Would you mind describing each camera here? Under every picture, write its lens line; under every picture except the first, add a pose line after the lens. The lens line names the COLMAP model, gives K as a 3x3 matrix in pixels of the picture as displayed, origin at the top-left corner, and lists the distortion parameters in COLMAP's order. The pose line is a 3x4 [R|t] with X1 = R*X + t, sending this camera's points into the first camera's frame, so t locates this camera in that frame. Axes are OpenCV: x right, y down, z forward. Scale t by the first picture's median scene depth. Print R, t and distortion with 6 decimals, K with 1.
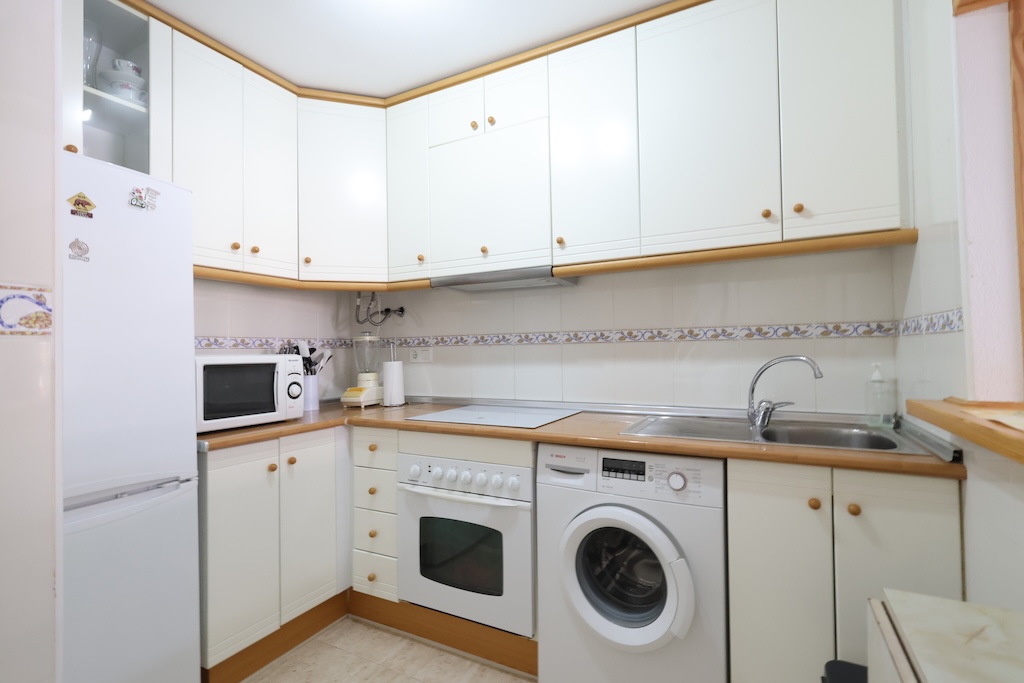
lens RADIAL K [[475.5, 0, 512.5], [0, 475.5, 341.1], [0, 0, 1]] dist [-0.001038, 0.000313]
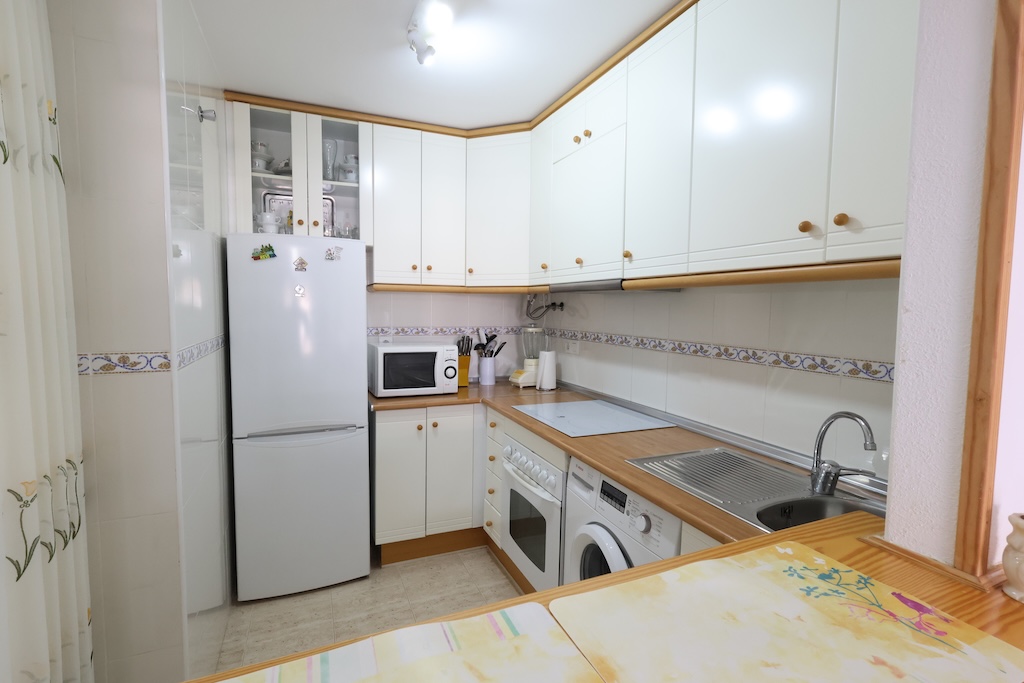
lens RADIAL K [[475.5, 0, 507.9], [0, 475.5, 342.1], [0, 0, 1]] dist [-0.001038, 0.000313]
pose [[0.774918, 0.072947, -0.627838, 0.517935], [-0.013845, 0.995038, 0.098523, -0.119530], [0.631910, -0.067654, 0.772083, 0.073820]]
